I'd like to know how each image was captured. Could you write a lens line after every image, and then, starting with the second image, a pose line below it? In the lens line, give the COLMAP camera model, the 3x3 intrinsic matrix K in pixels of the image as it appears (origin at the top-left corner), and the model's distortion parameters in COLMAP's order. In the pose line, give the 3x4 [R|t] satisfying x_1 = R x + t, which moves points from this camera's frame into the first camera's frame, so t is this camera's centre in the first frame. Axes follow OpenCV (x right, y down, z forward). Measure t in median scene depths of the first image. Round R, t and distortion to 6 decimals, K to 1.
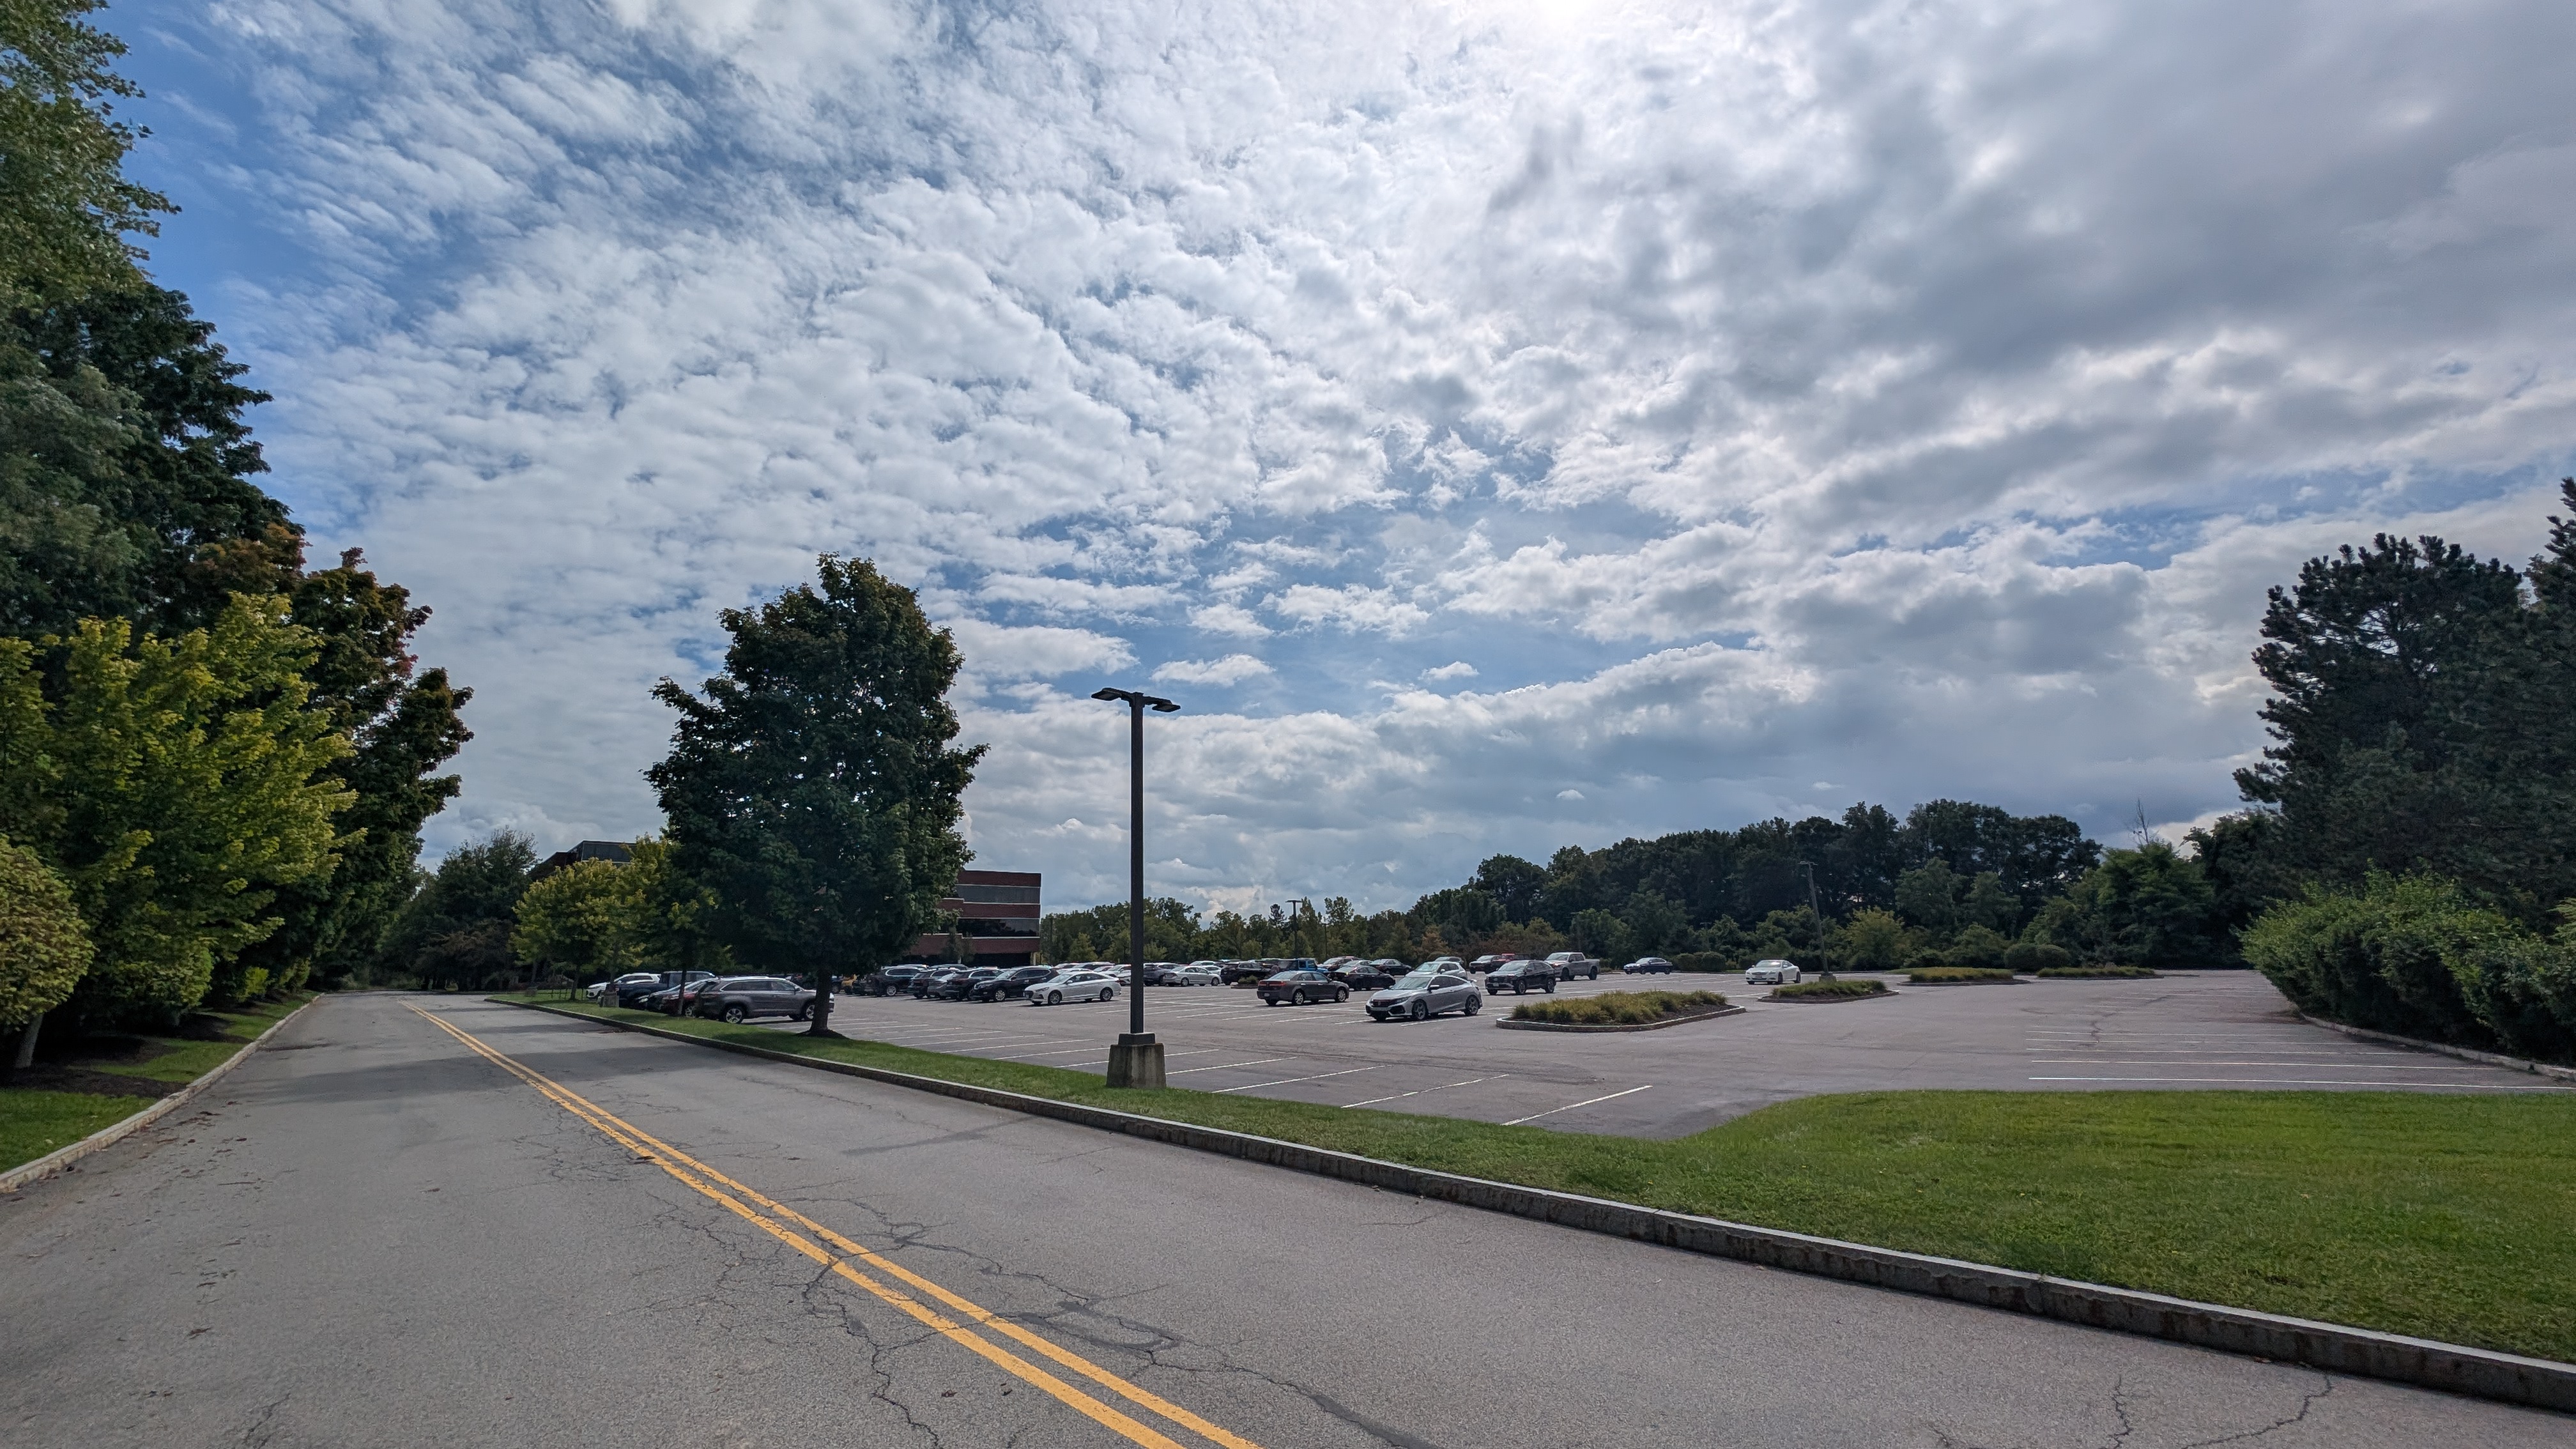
lens RADIAL K [[965.6, 0, 1276.4], [0, 965.6, 730.5], [0, 0, 1]] dist [-0.000906, 0.000095]
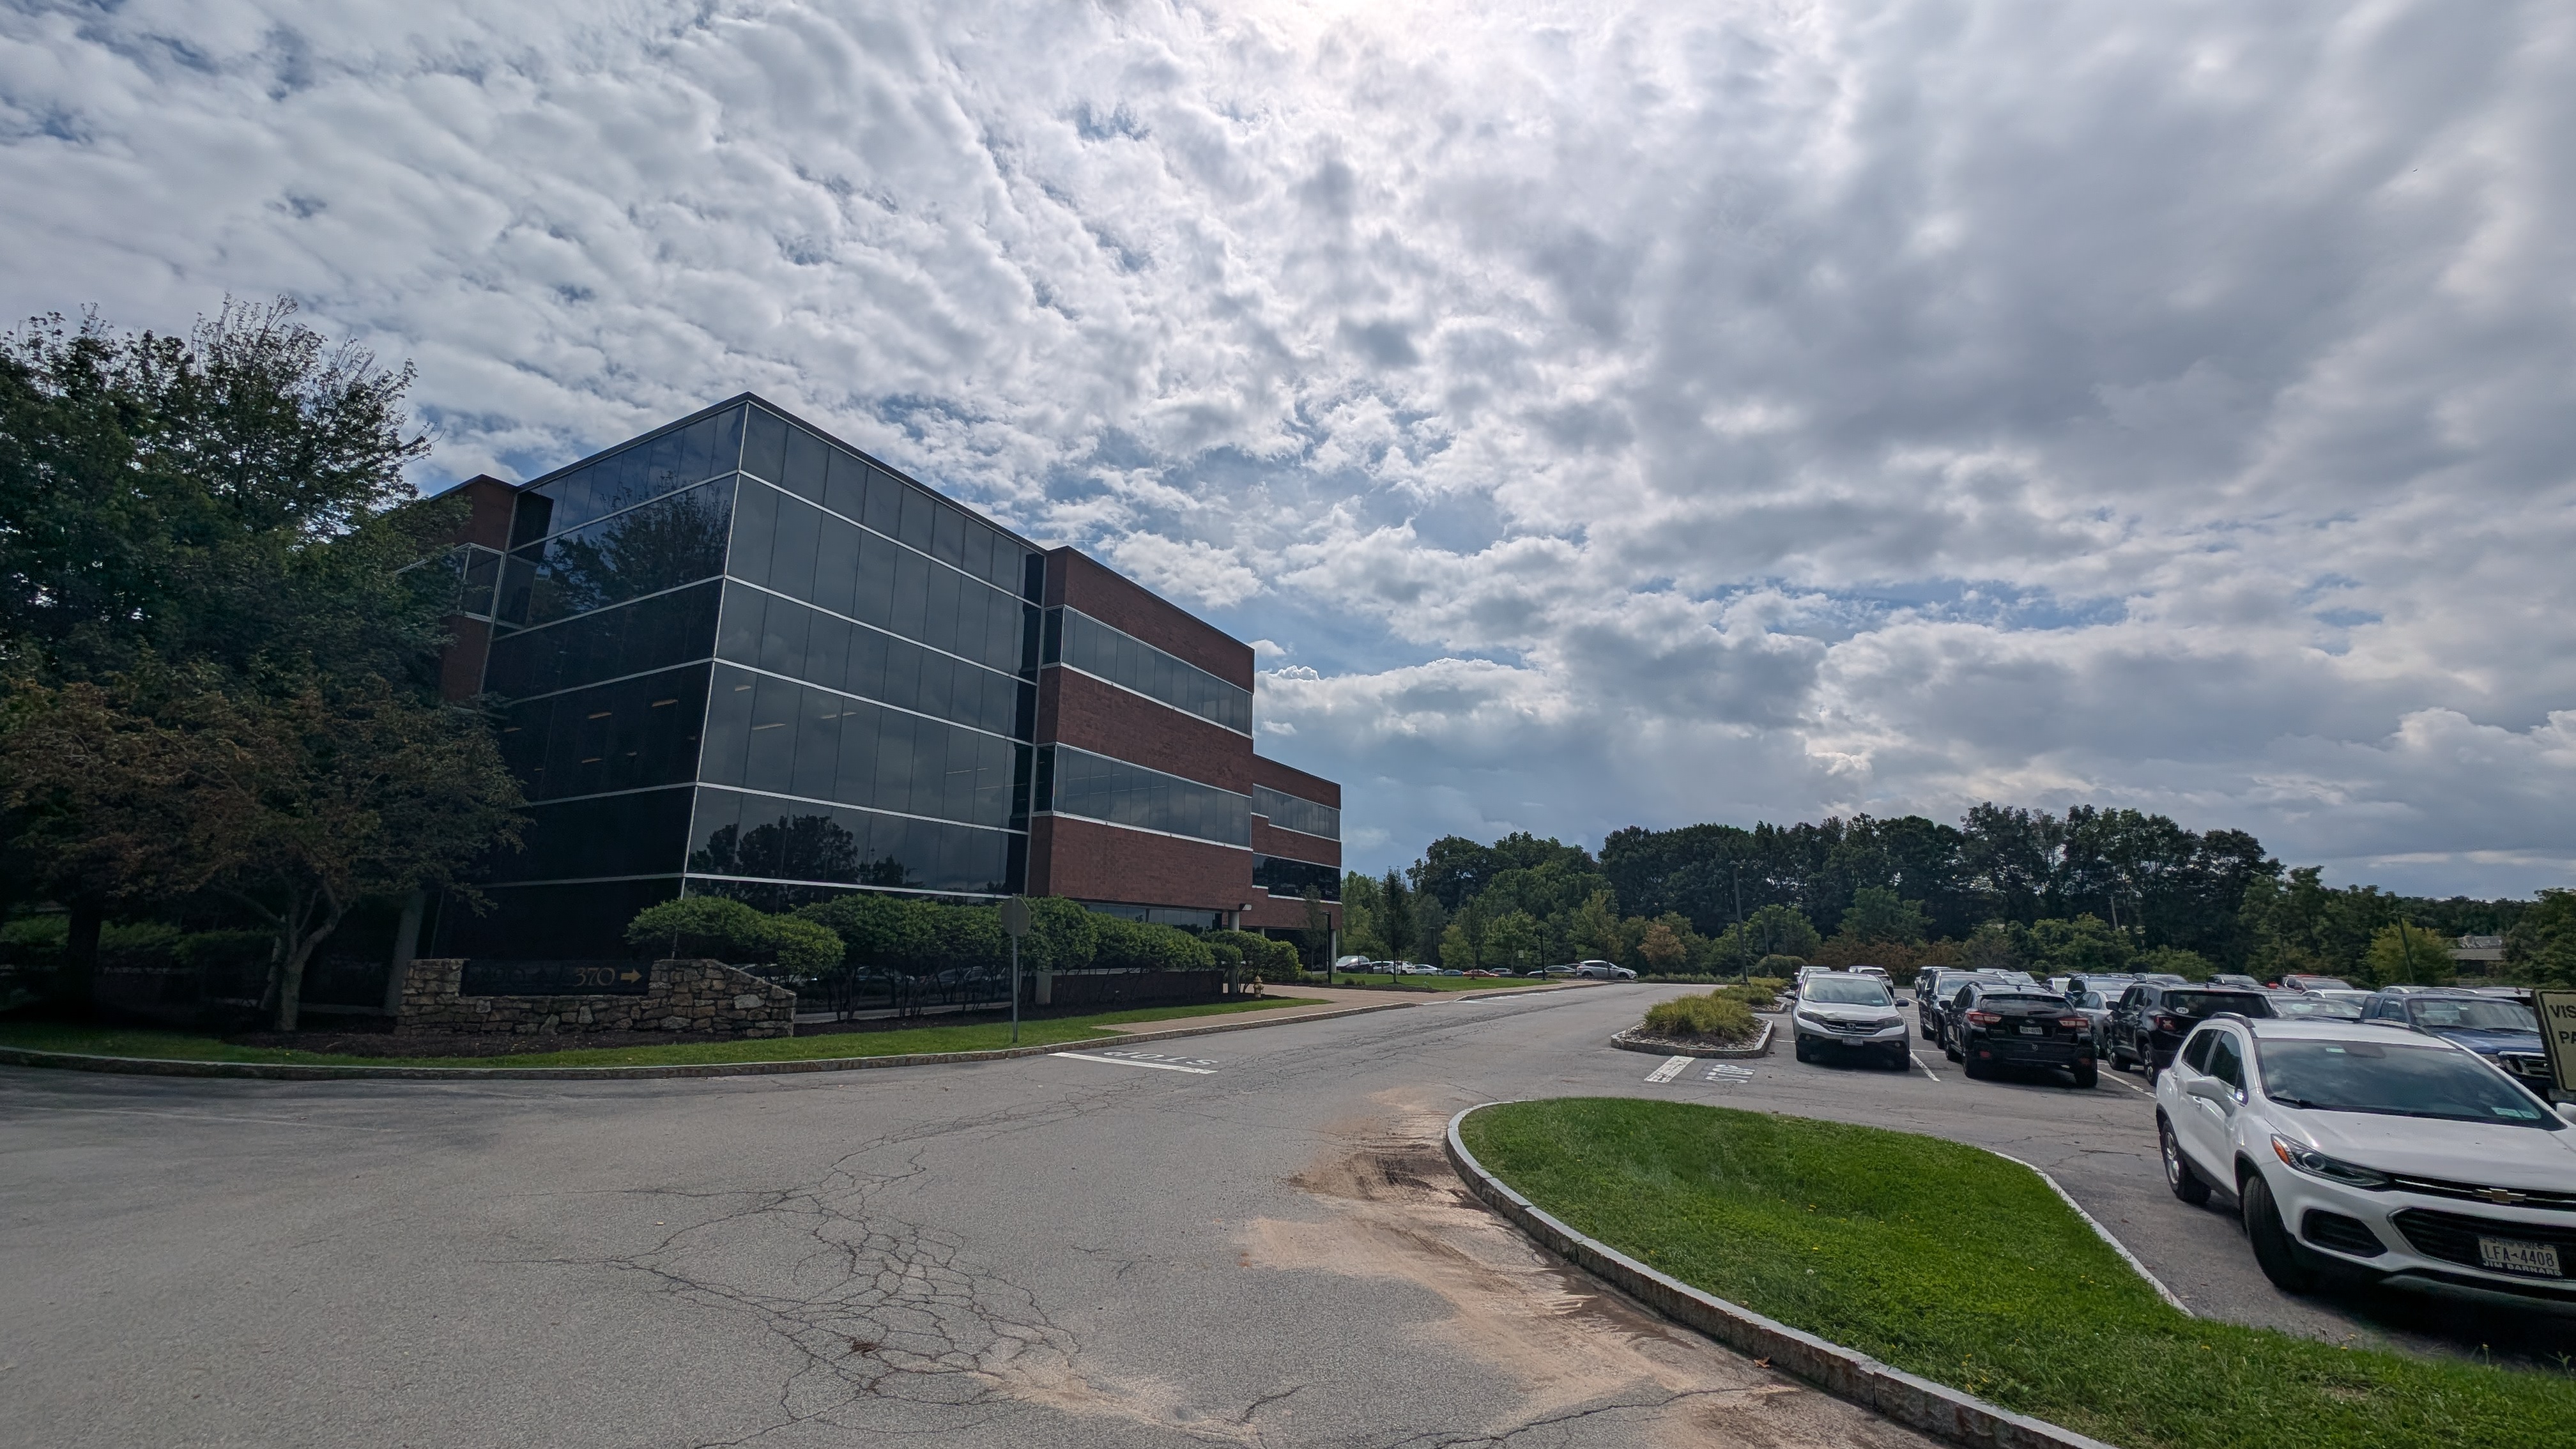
lens RADIAL K [[965.6, 0, 1276.4], [0, 965.6, 730.5], [0, 0, 1]] dist [-0.000906, 0.000095]
pose [[0.949079, 0.112478, 0.294274, -0.103797], [-0.117338, 0.993091, -0.001148, 0.023339], [-0.292370, -0.033440, 0.955720, 0.079475]]
